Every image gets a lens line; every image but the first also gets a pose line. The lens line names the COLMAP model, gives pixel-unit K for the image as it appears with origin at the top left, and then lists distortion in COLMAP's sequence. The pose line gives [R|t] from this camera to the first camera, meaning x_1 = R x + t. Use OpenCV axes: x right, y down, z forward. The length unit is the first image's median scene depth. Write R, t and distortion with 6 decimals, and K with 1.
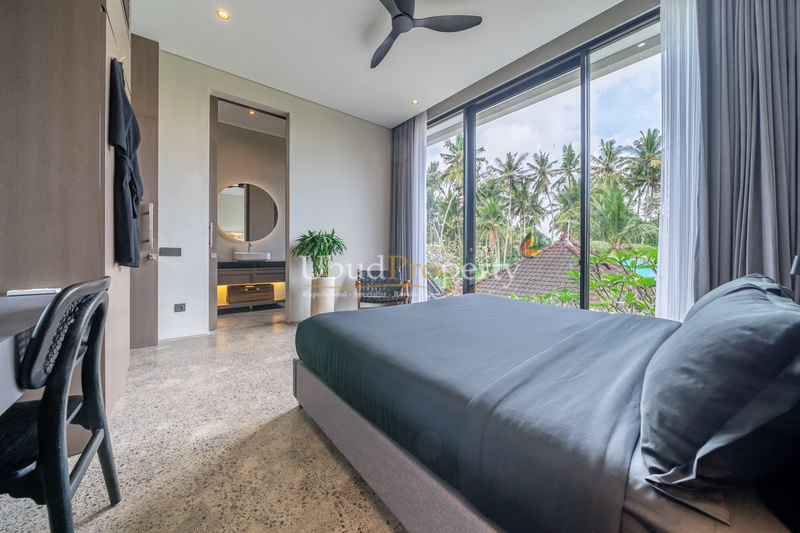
lens RADIAL K [[281.2, 0, 396.1], [0, 281.2, 263.9], [0, 0, 1]] dist [-0.004347, 0.000098]
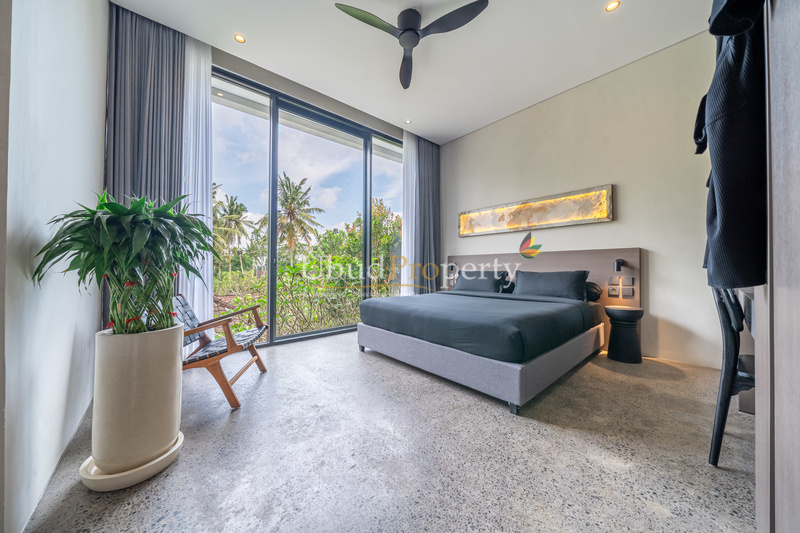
lens RADIAL K [[281.2, 0, 396.1], [0, 281.2, 263.9], [0, 0, 1]] dist [-0.004347, 0.000098]
pose [[-0.055528, 0.008989, 0.998417, -1.331430], [0.050869, 0.998686, -0.006162, -0.030963], [-0.997160, 0.050446, -0.055913, 1.485116]]
